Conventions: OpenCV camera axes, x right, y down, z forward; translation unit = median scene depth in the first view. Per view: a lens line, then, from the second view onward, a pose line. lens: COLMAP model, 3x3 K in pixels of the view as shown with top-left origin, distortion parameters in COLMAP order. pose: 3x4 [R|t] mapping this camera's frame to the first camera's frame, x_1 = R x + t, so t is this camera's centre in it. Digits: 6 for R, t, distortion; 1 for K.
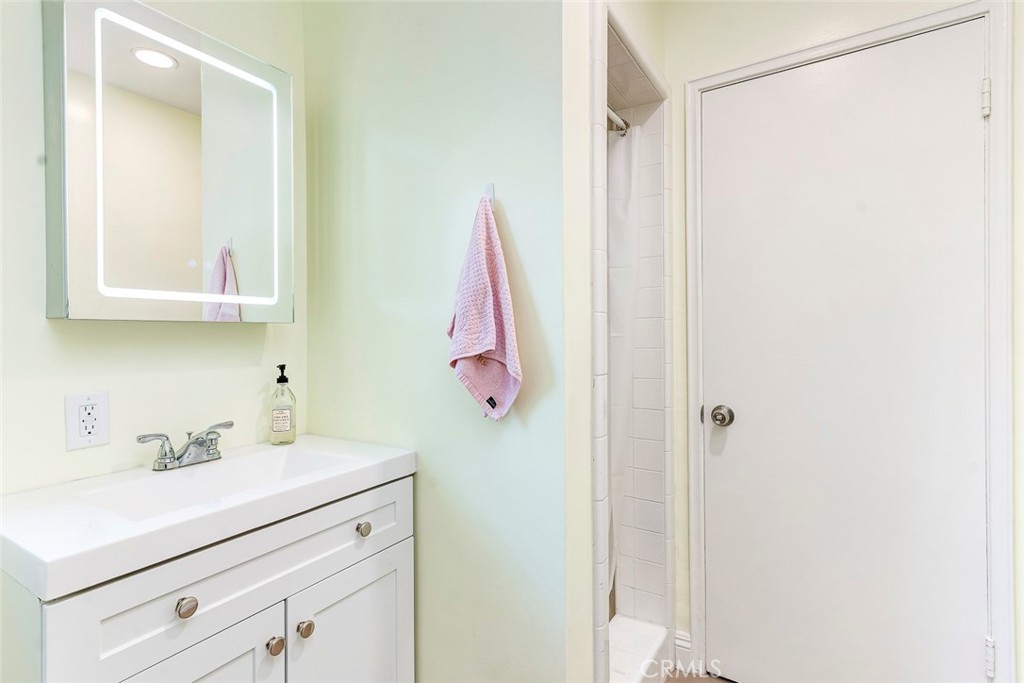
lens RADIAL K [[495.4, 0, 513.9], [0, 495.4, 344.3], [0, 0, 1]] dist [0.000452, 0.000489]
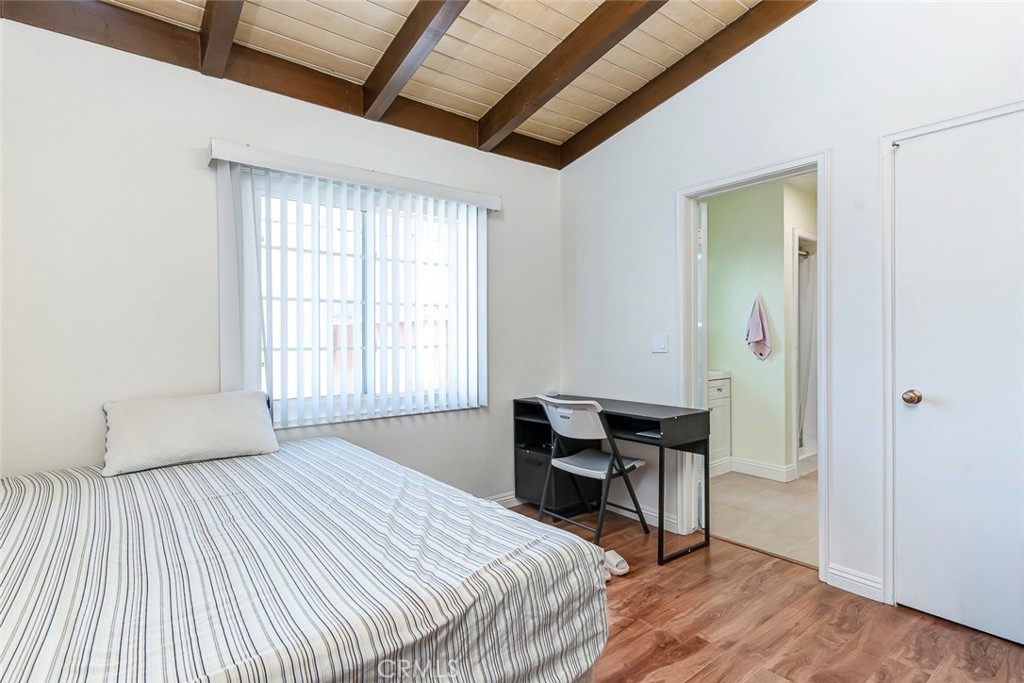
lens RADIAL K [[495.4, 0, 509.3], [0, 495.4, 337.3], [0, 0, 1]] dist [0.000452, 0.000489]
pose [[0.938392, 0.000823, -0.345572, -0.482351], [0.000598, 0.999992, 0.004006, -0.019702], [0.345573, -0.003966, 0.938384, -2.808445]]
